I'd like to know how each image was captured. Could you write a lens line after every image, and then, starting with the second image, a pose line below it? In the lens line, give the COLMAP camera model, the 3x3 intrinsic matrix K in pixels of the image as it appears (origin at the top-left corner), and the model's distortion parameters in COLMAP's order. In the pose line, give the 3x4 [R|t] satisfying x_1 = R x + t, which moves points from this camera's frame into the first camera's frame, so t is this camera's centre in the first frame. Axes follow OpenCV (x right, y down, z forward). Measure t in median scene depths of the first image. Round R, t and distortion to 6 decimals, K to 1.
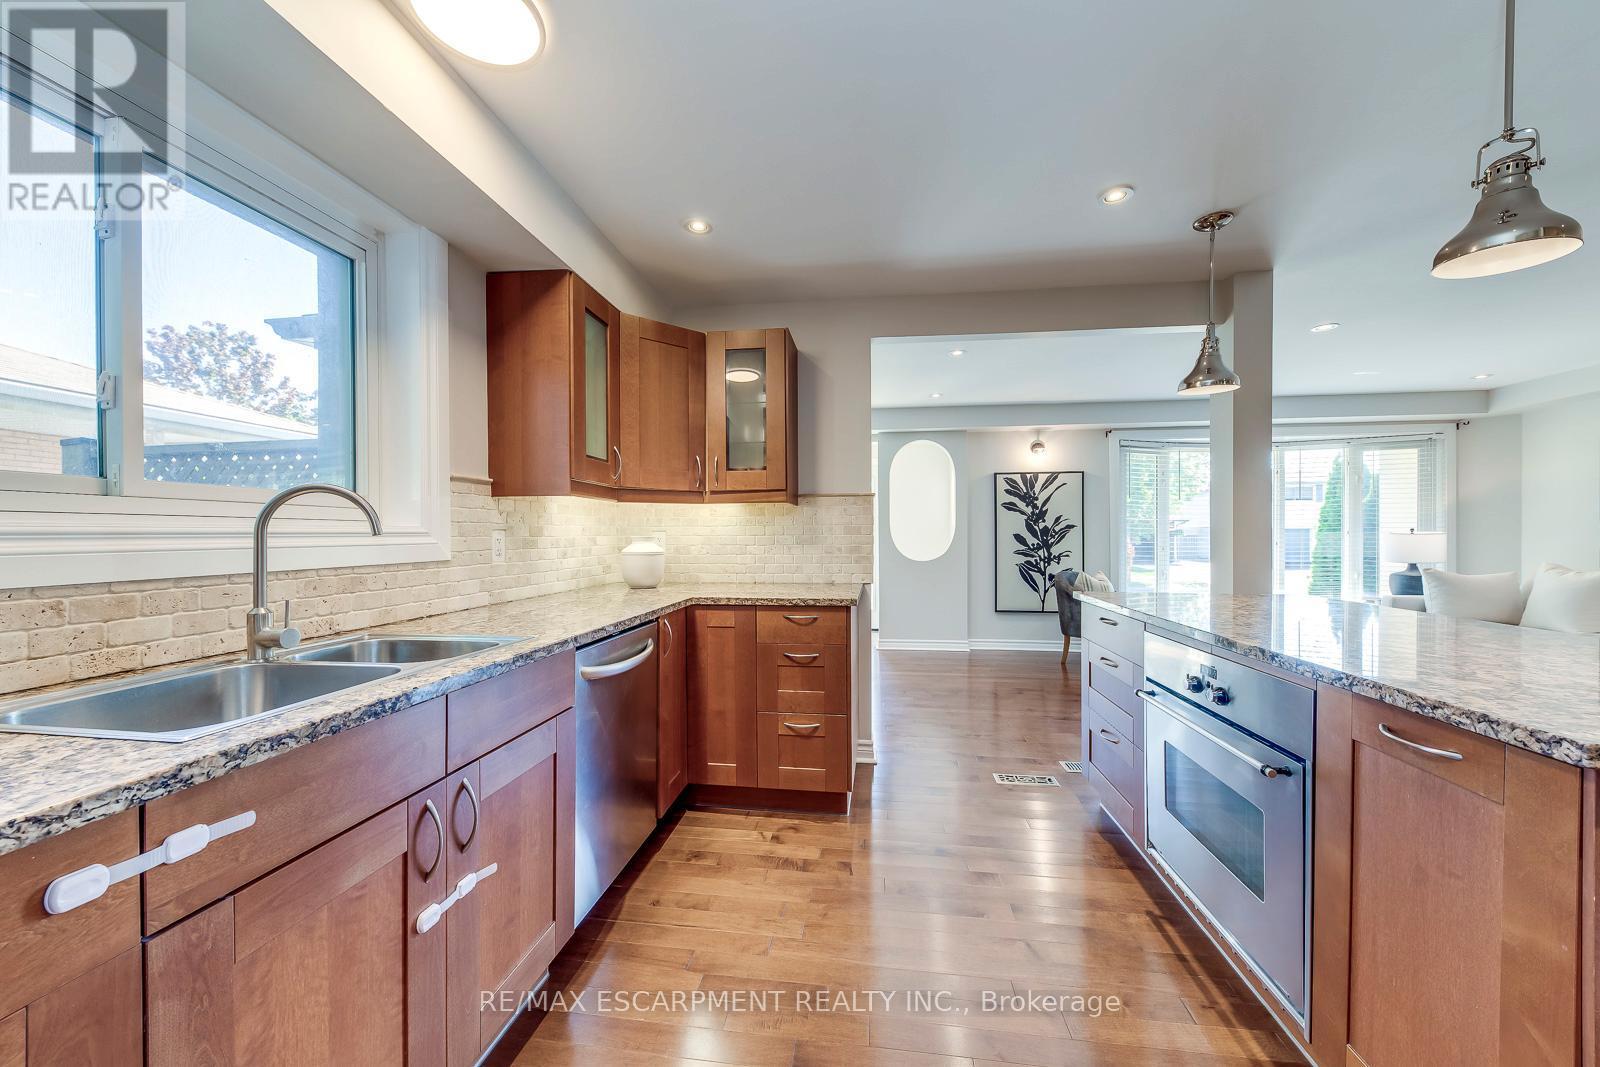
lens RADIAL K [[569.7, 0, 805.1], [0, 569.7, 537.7], [0, 0, 1]] dist [-0.000074, -0.000133]
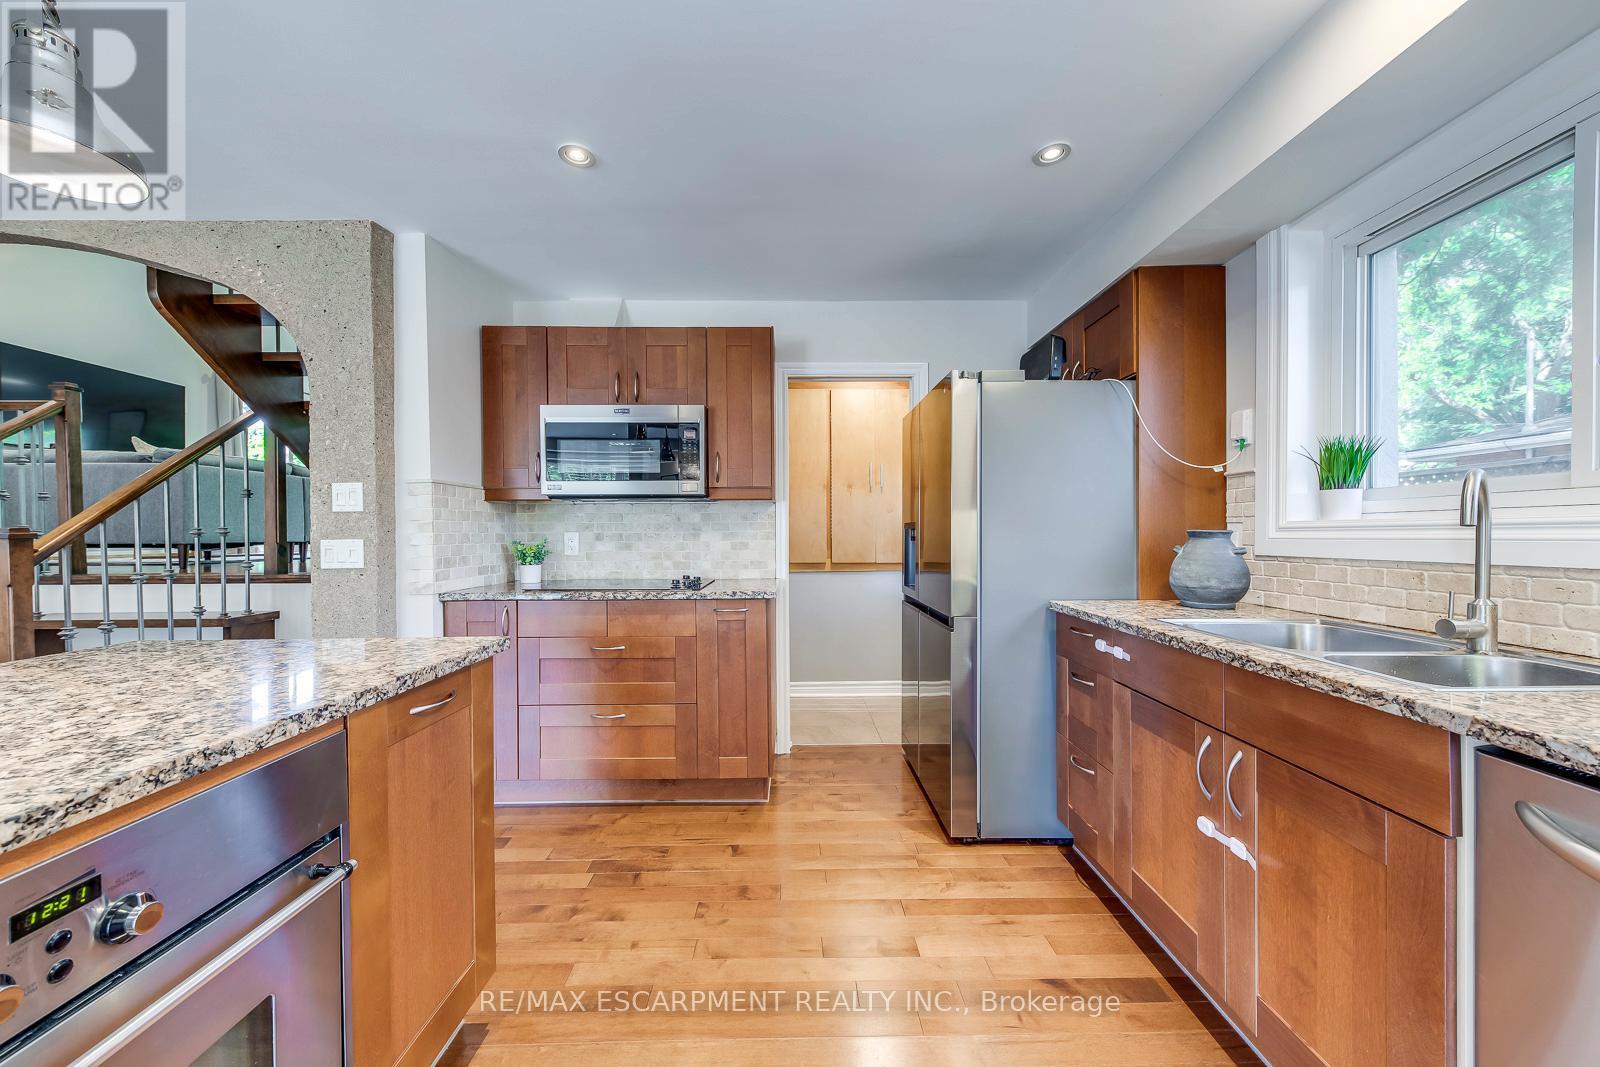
lens RADIAL K [[569.7, 0, 805.1], [0, 569.7, 537.7], [0, 0, 1]] dist [-0.000074, -0.000133]
pose [[-0.990107, 0.010084, -0.139951, 0.341242], [0.008585, 0.999899, 0.011312, -0.004807], [0.140051, 0.009998, -0.990094, 1.782573]]
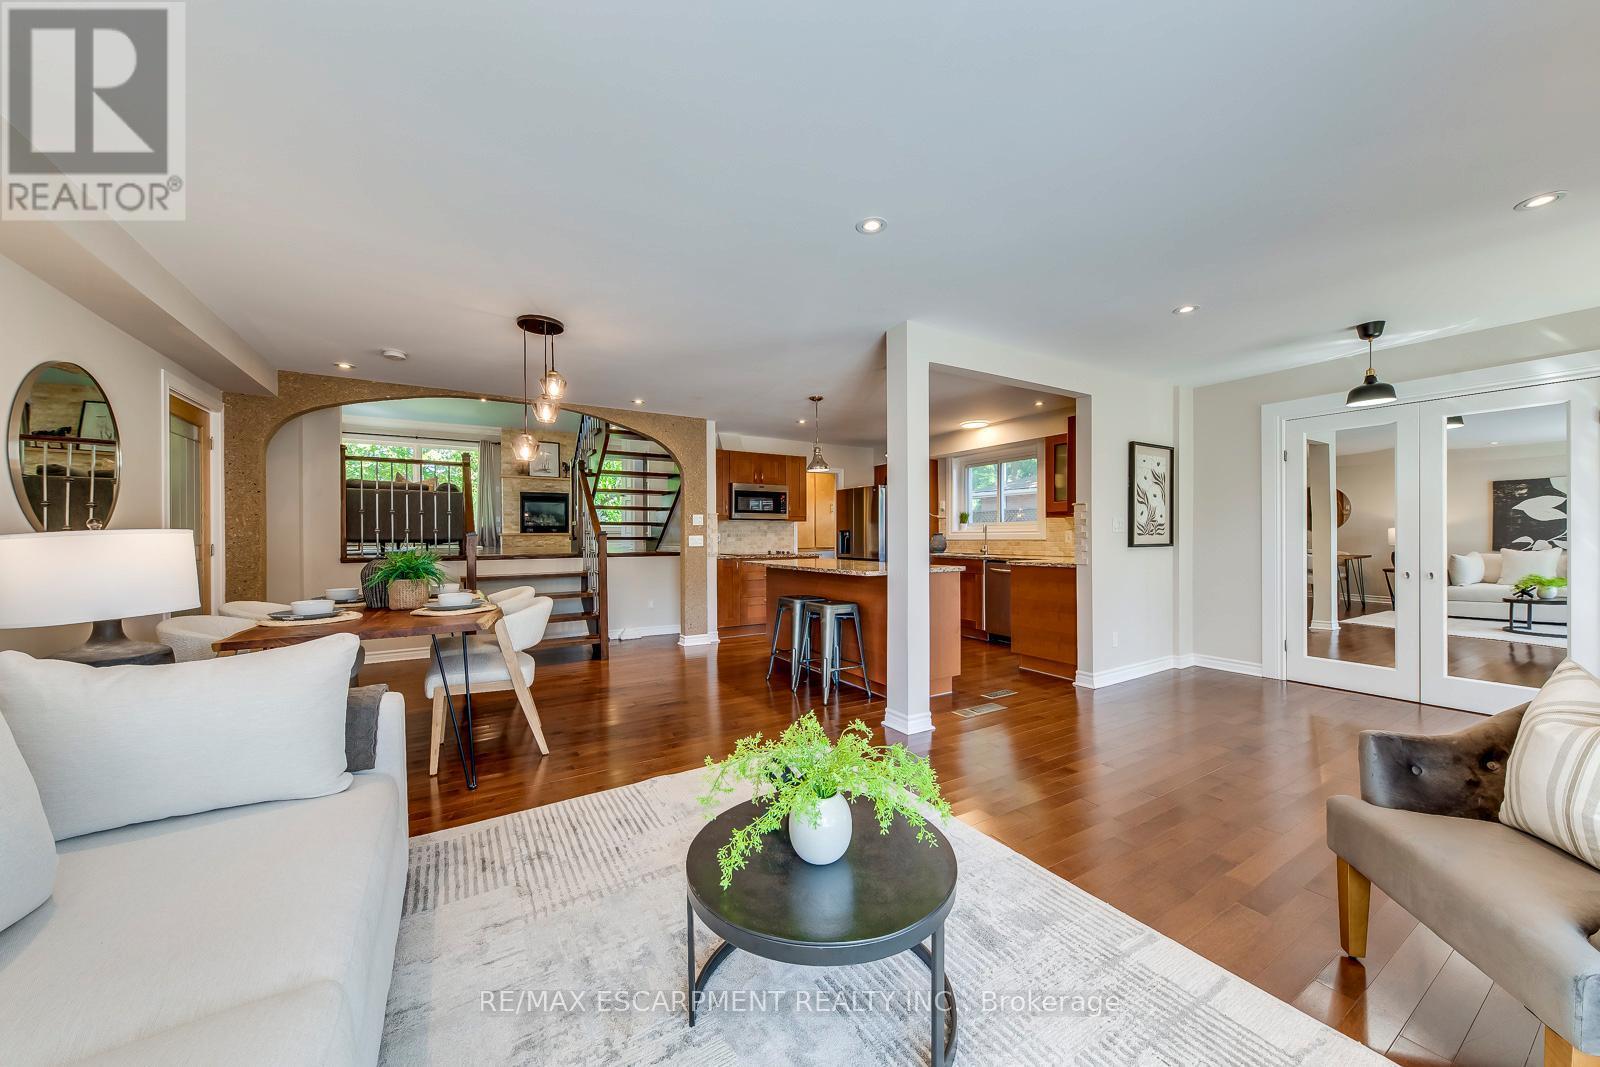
lens RADIAL K [[569.7, 0, 805.1], [0, 569.7, 537.7], [0, 0, 1]] dist [-0.000074, -0.000133]
pose [[-0.778377, 0.009576, -0.627724, 3.897252], [0.004386, 0.999942, 0.009816, -0.015616], [0.627781, 0.004887, -0.778374, 4.201585]]
